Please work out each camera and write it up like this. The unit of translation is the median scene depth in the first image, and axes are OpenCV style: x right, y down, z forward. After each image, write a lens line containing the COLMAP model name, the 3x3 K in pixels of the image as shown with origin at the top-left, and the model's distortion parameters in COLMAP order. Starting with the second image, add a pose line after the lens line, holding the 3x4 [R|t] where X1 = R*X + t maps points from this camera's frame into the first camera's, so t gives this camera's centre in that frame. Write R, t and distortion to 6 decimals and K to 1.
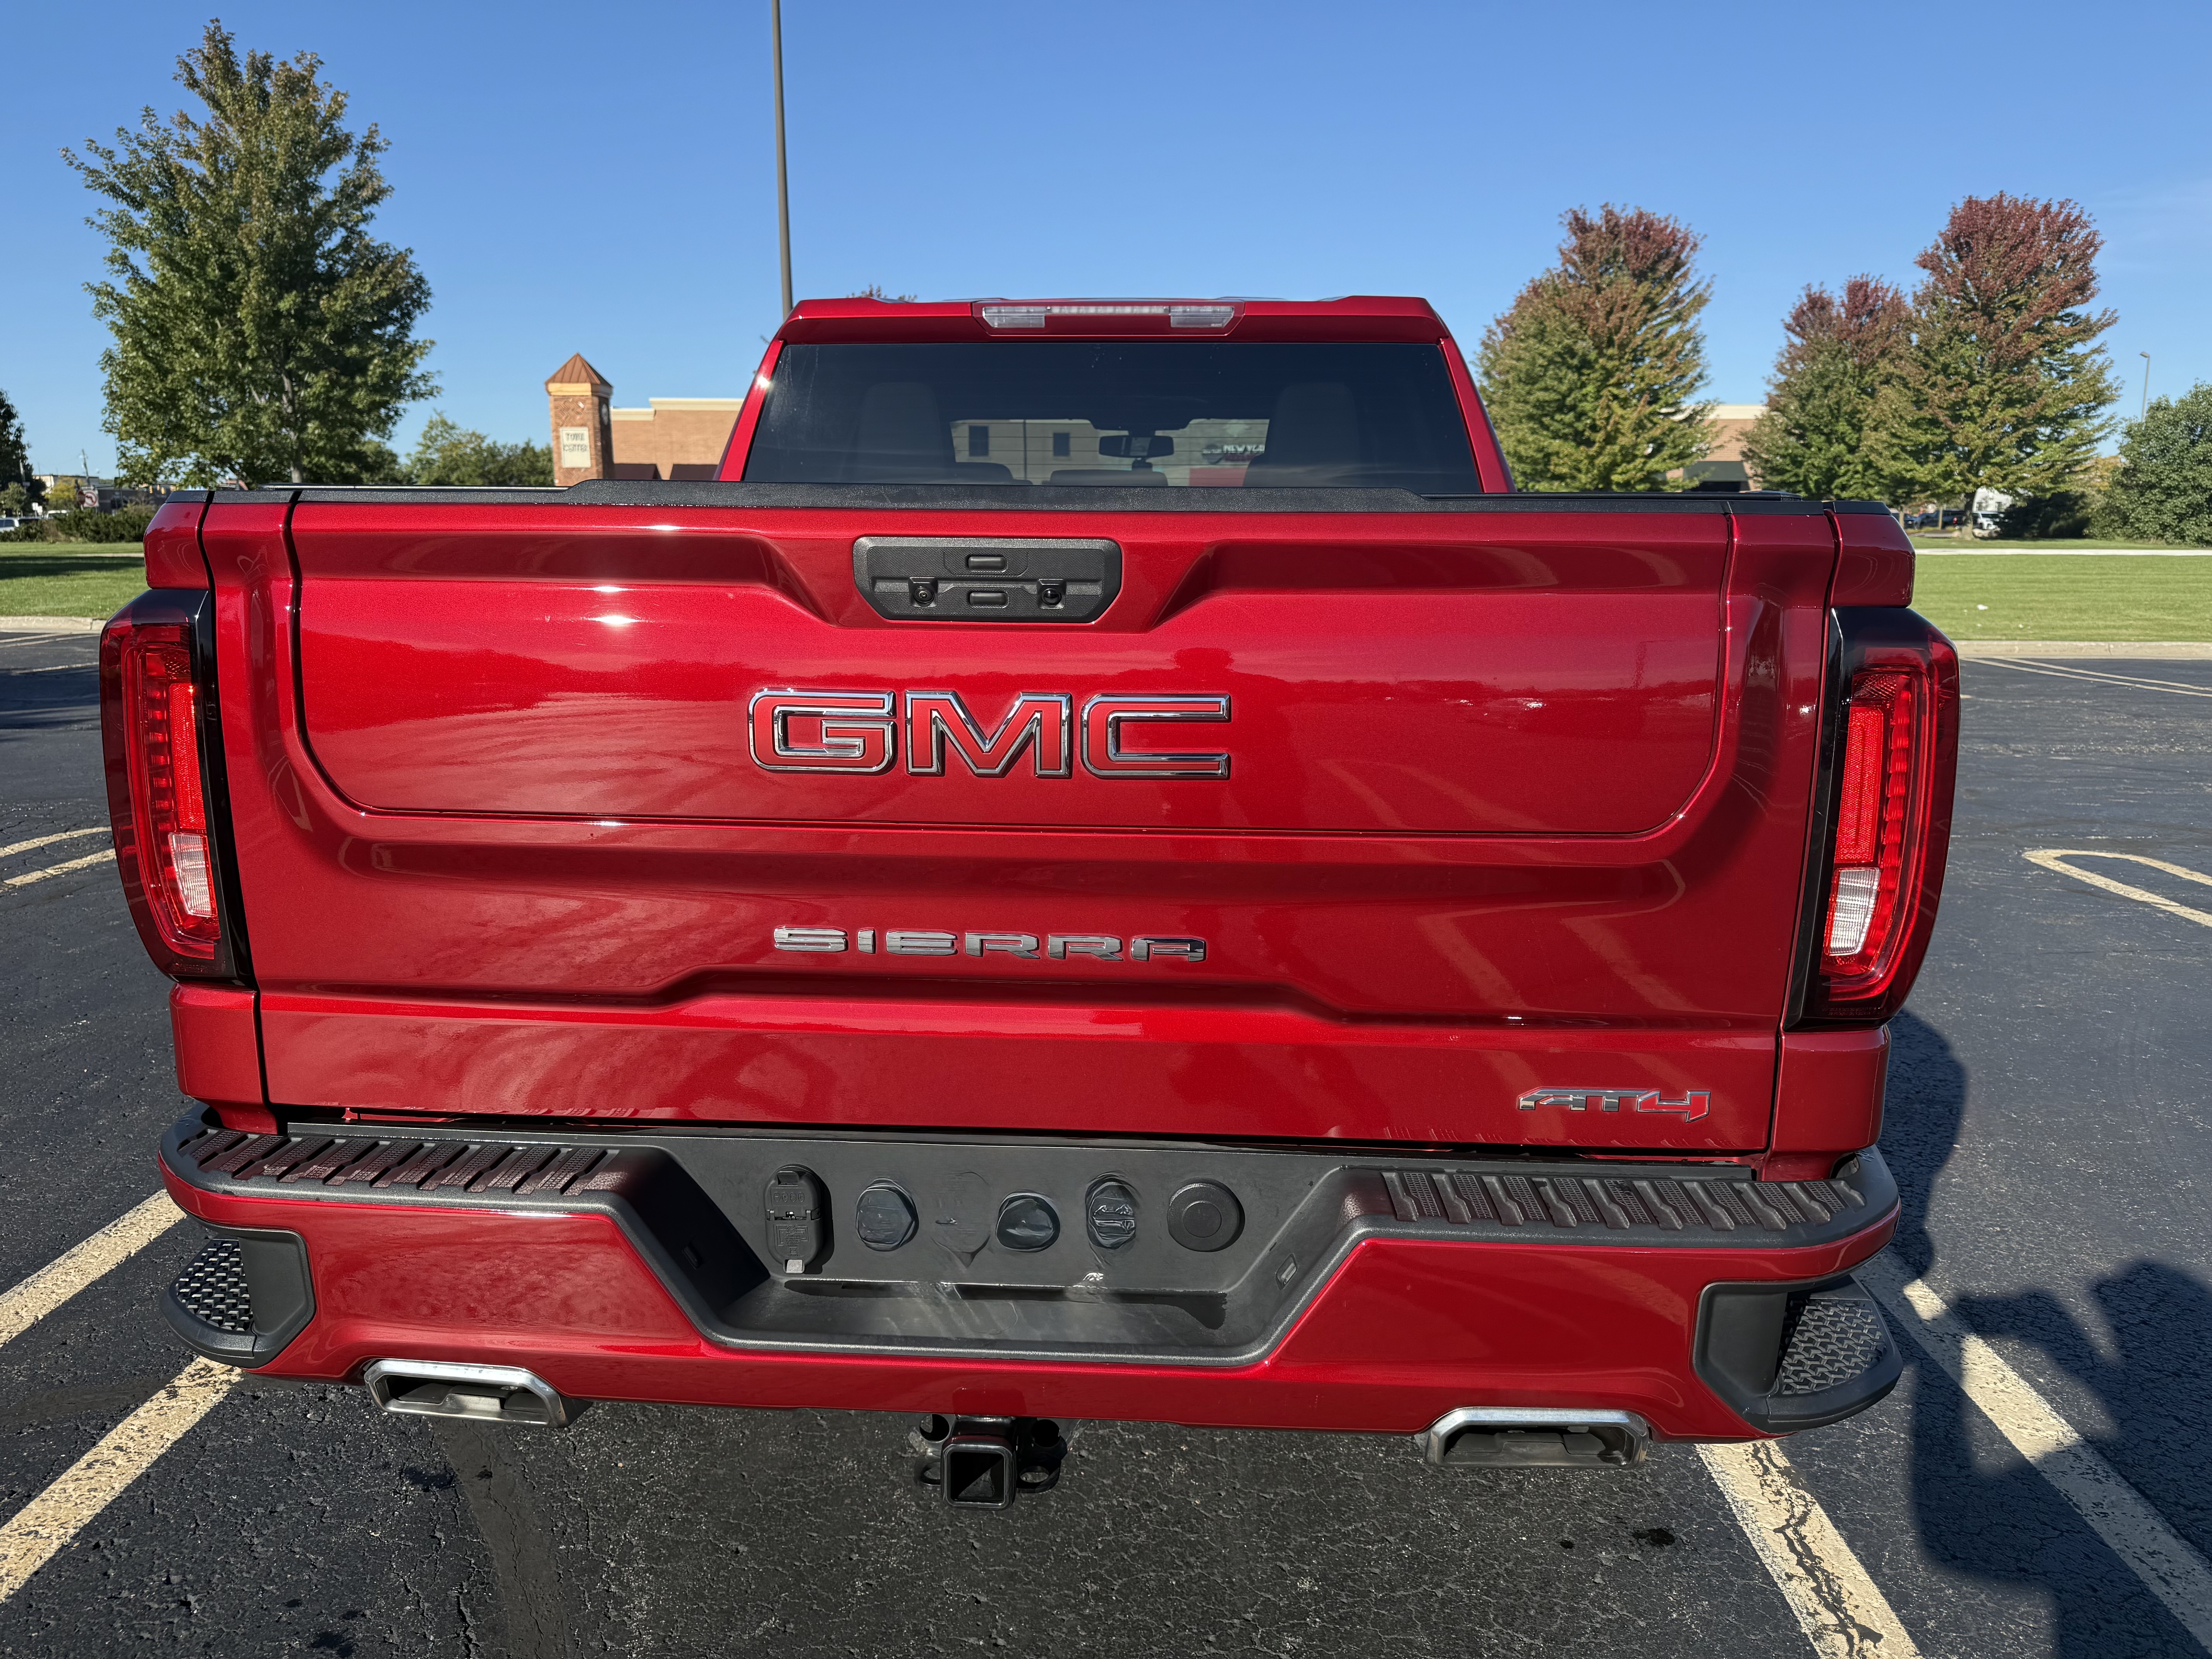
lens RADIAL K [[1567.5, 0, 1110.3], [0, 1567.5, 821.9], [0, 0, 1]] dist [0.029452, -0.034718]
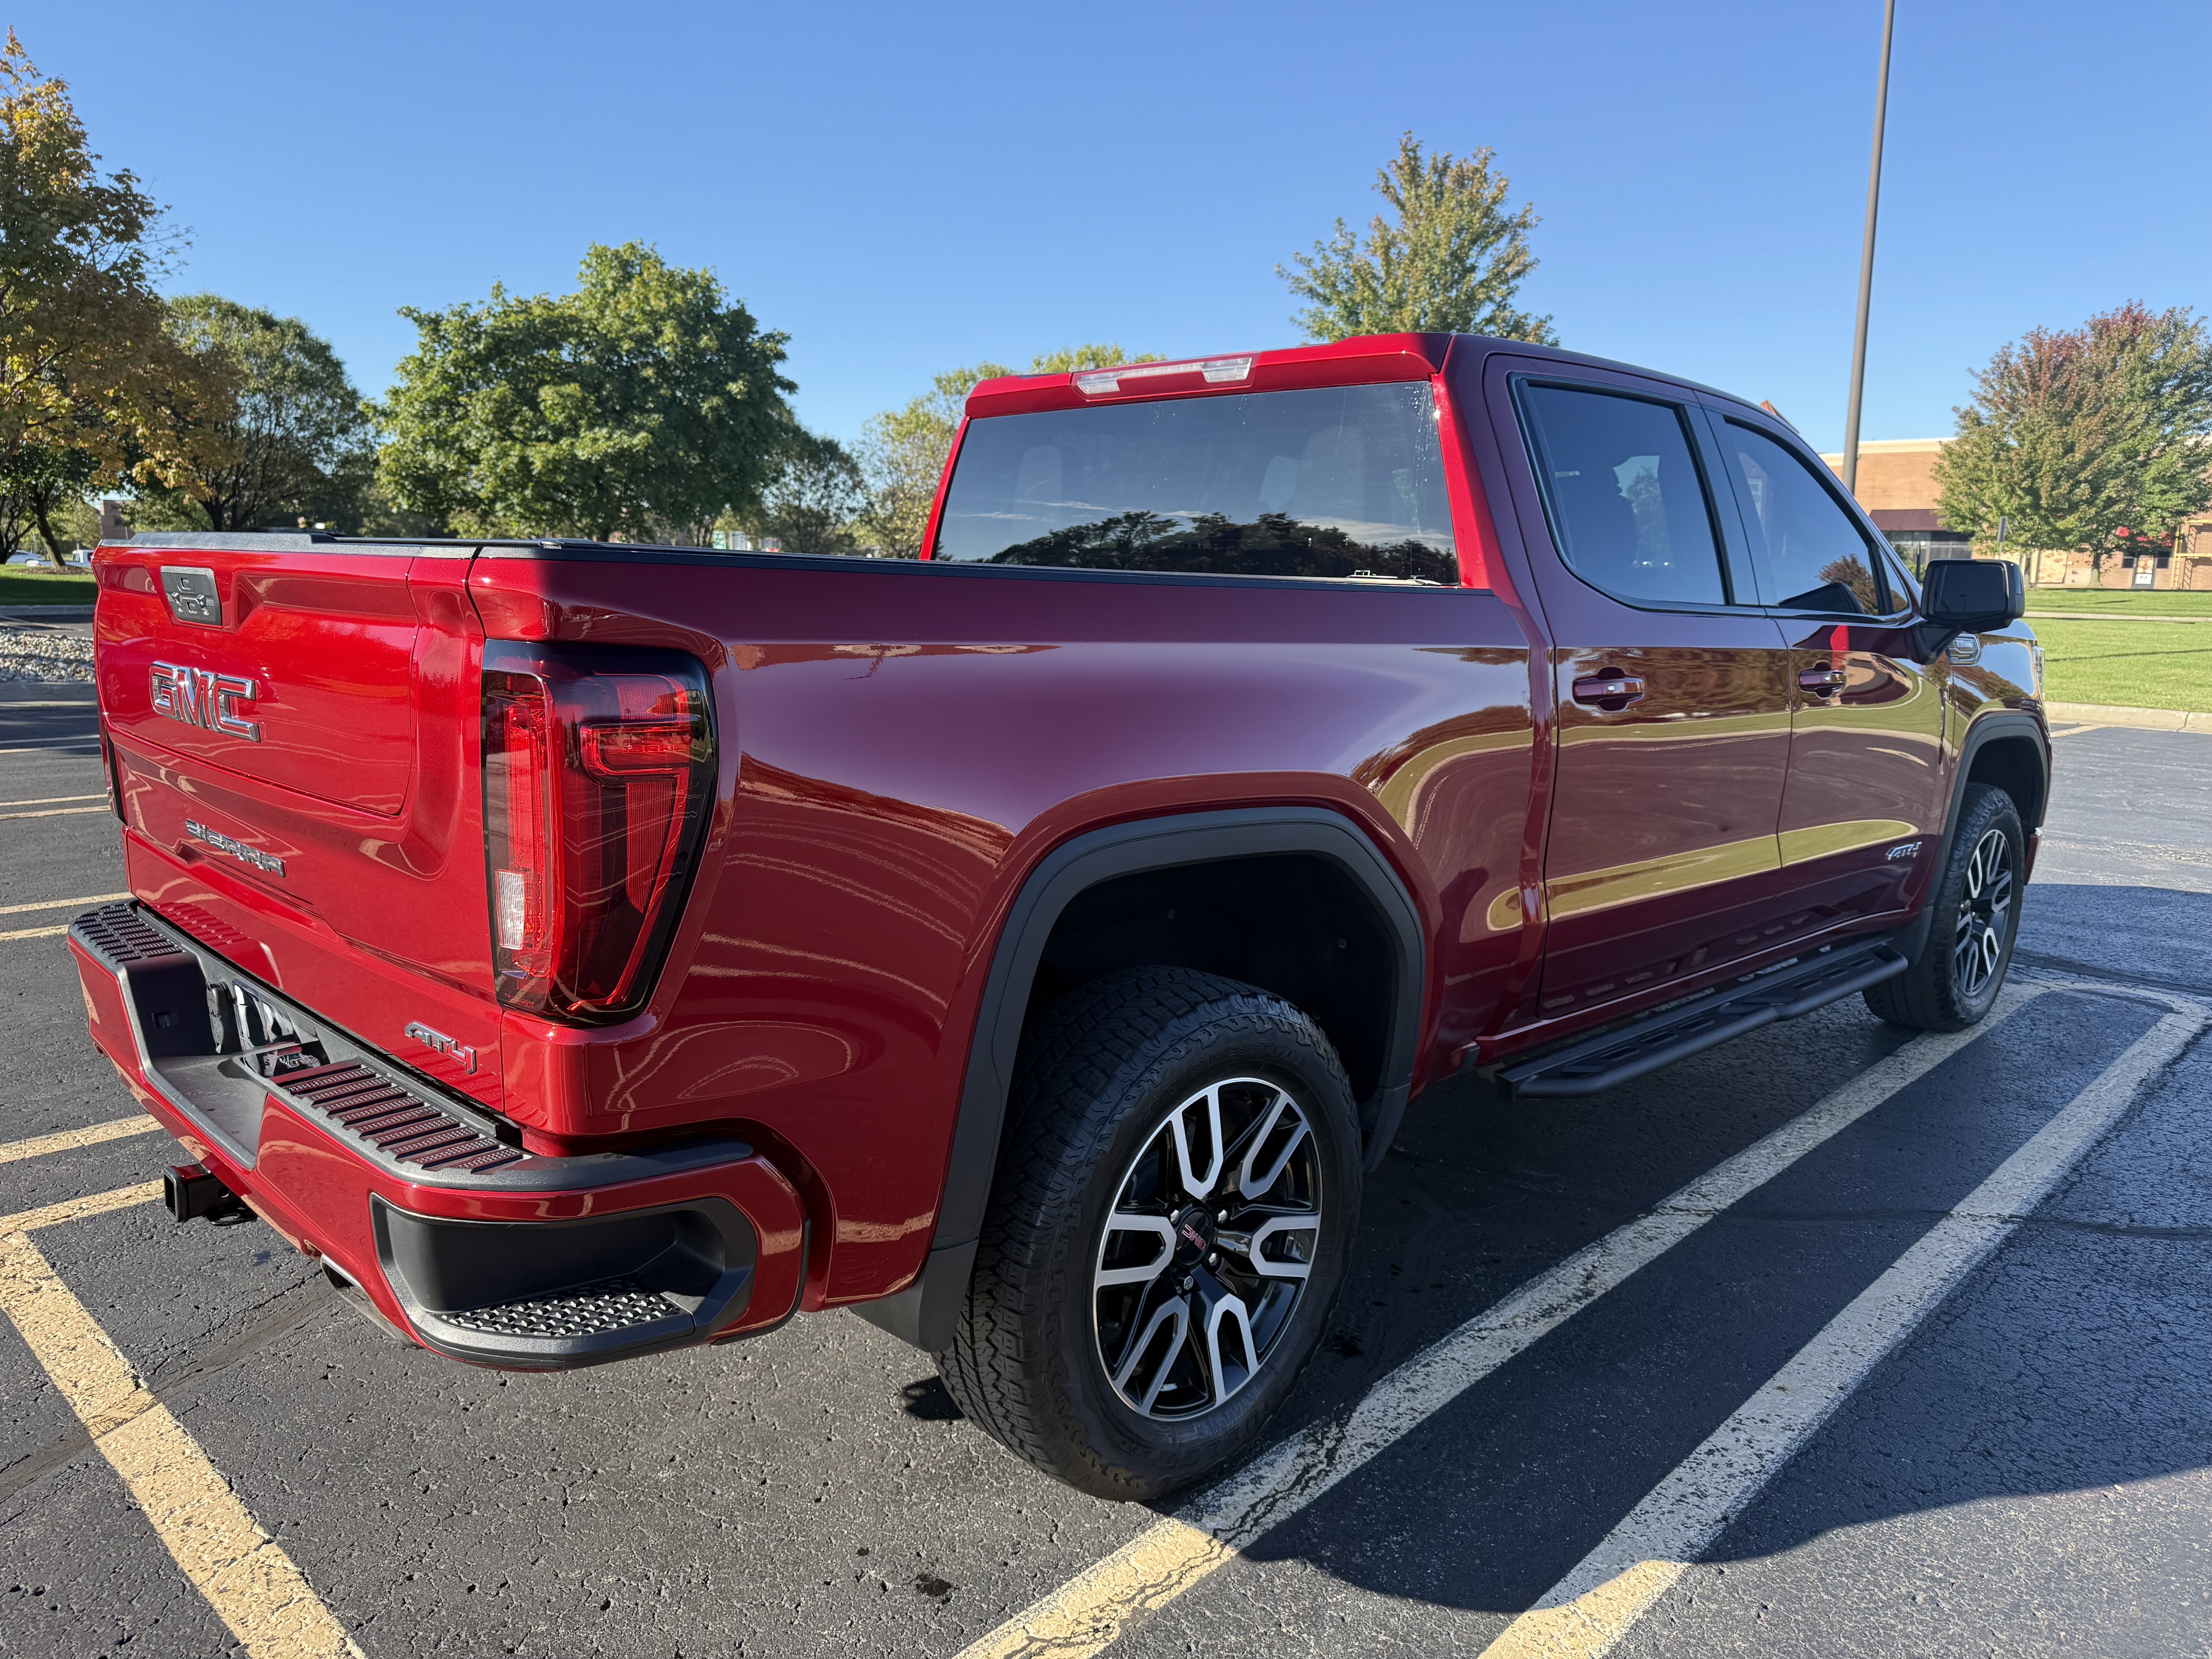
lens RADIAL K [[1574.2, 0, 1106.0], [0, 1574.2, 829.5], [0, 0, 1]] dist [0.052709, -0.068493]
pose [[0.745364, 0.116699, -0.656364, 0.073593], [-0.134360, 0.990653, 0.023555, -0.004070], [0.652978, 0.070632, 0.754076, 0.020185]]
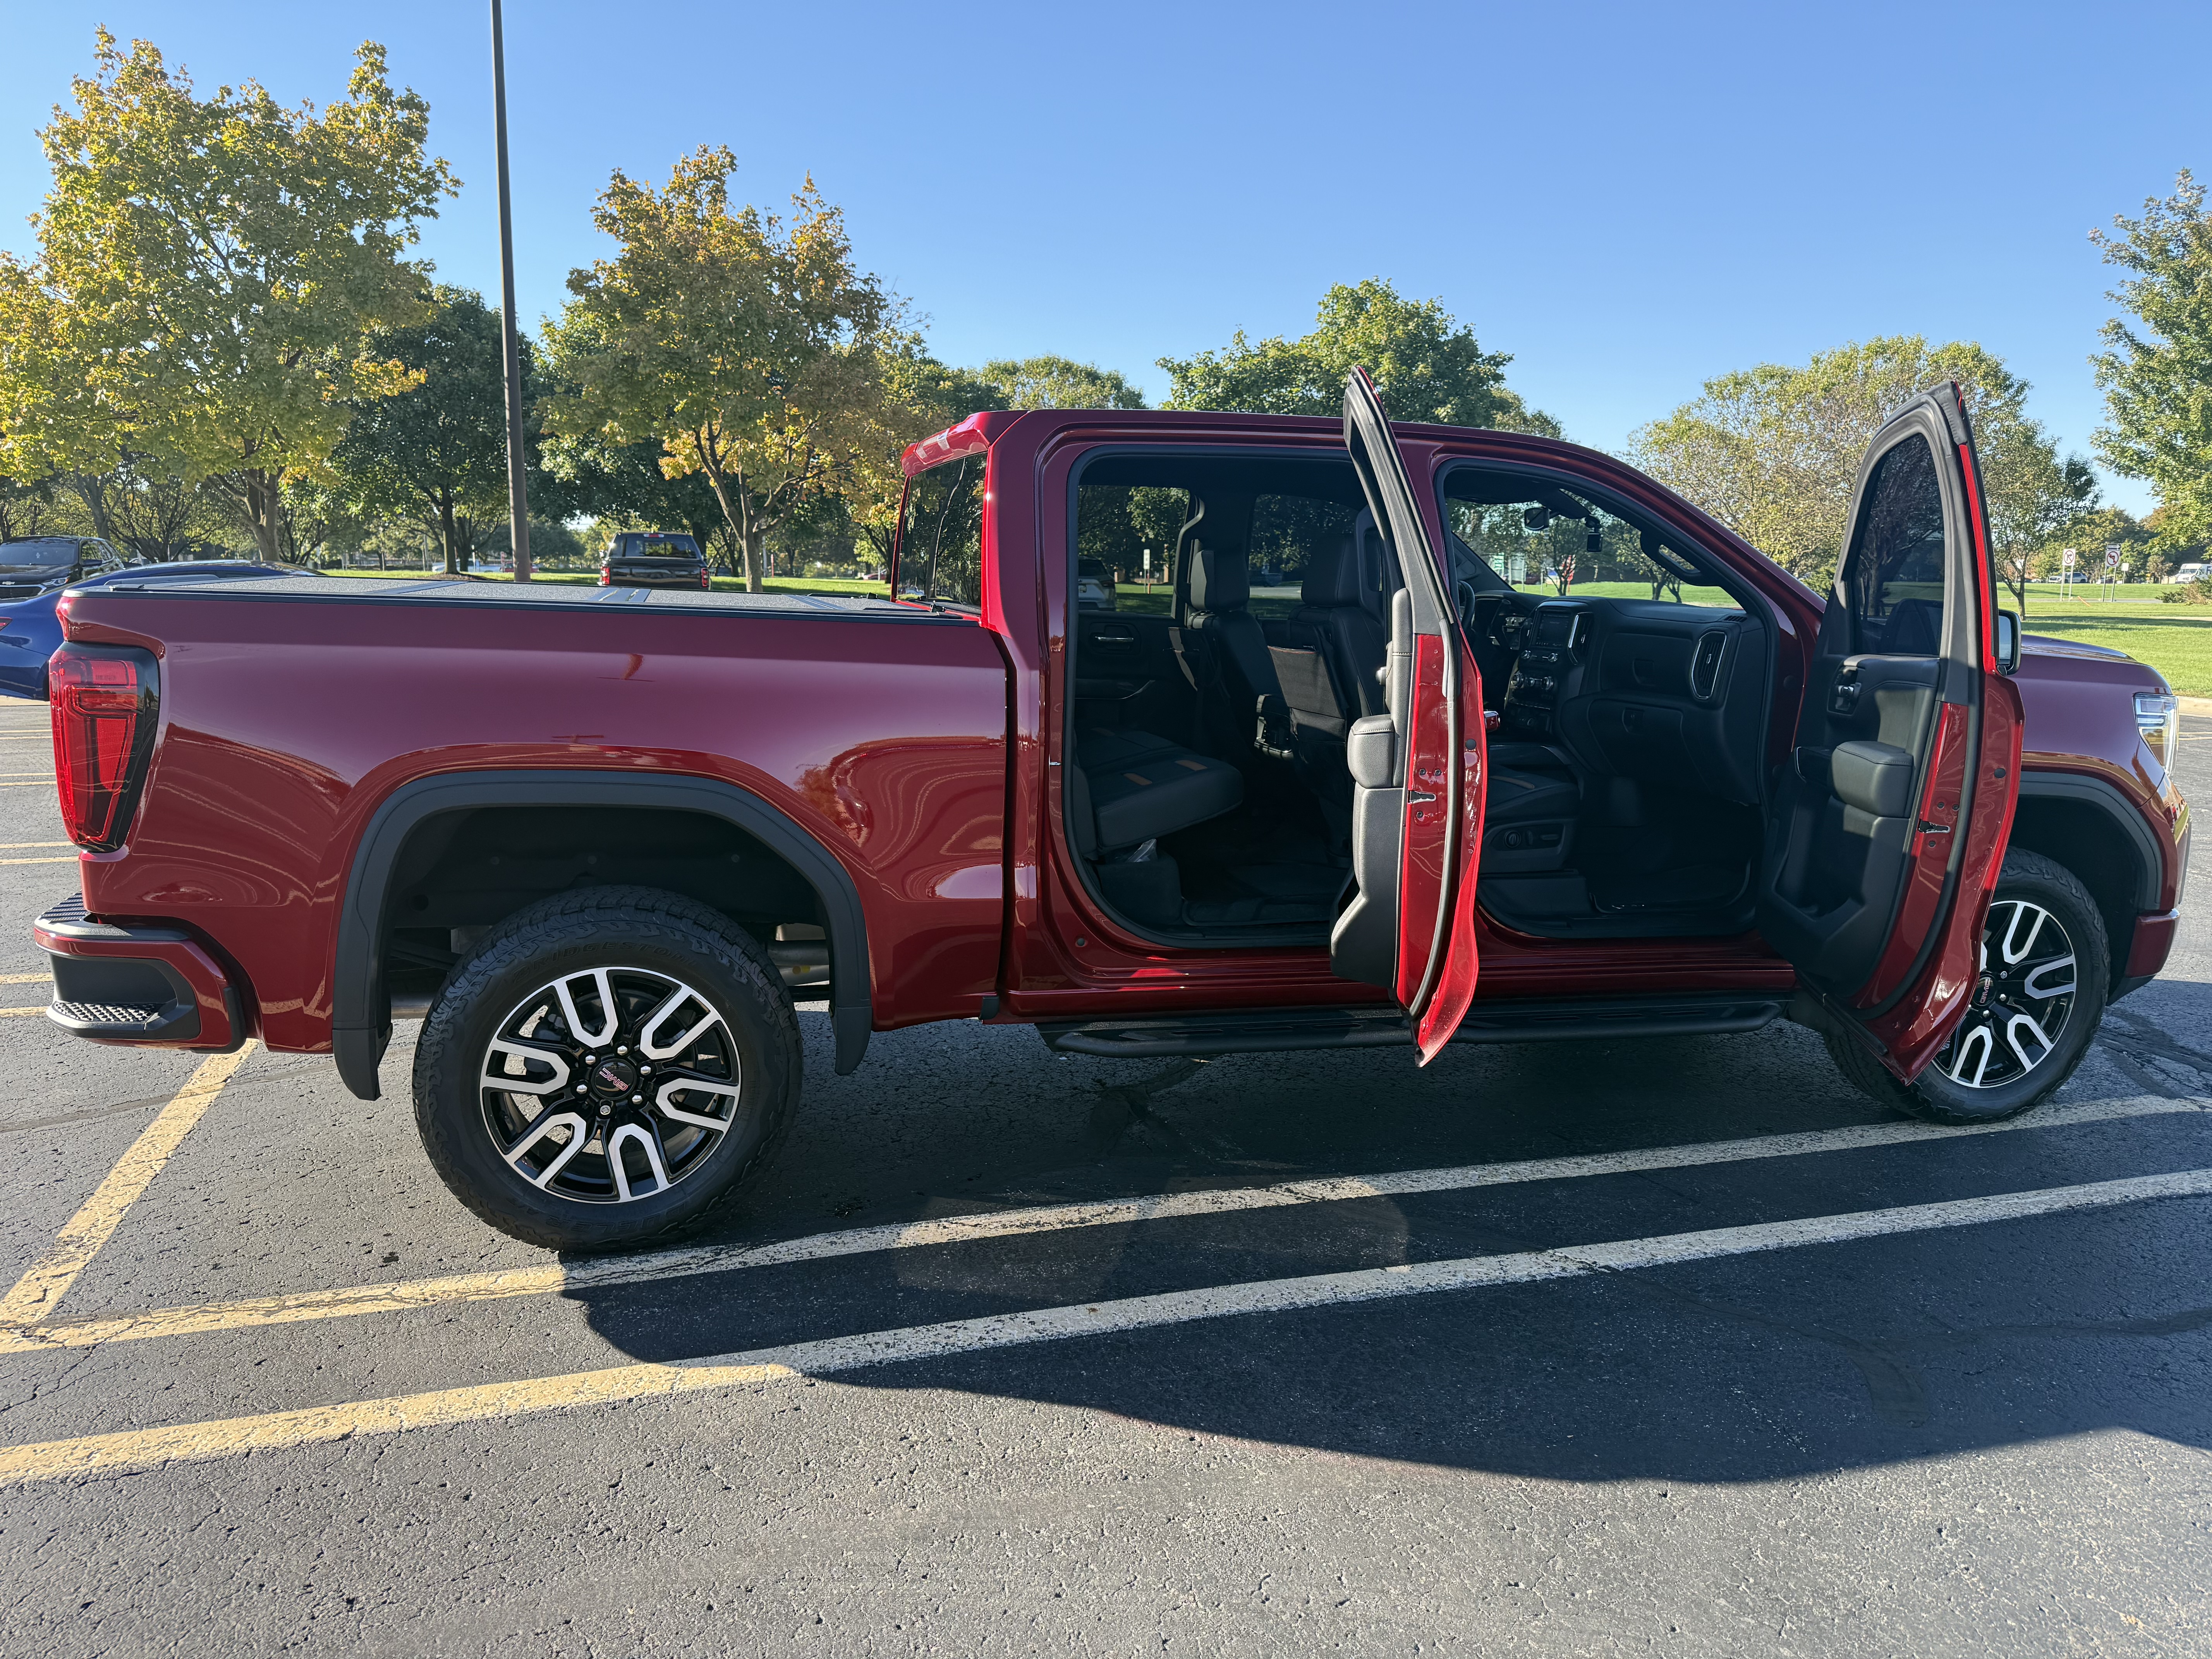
lens RADIAL K [[1540.8, 0, 1098.9], [0, 1540.8, 839.0], [0, 0, 1]] dist [0.069742, -0.074274]
pose [[0.316493, 0.165033, -0.934128, 0.137333], [-0.188357, 0.976075, 0.108627, -0.017321], [0.929706, 0.141570, 0.340006, 0.076267]]
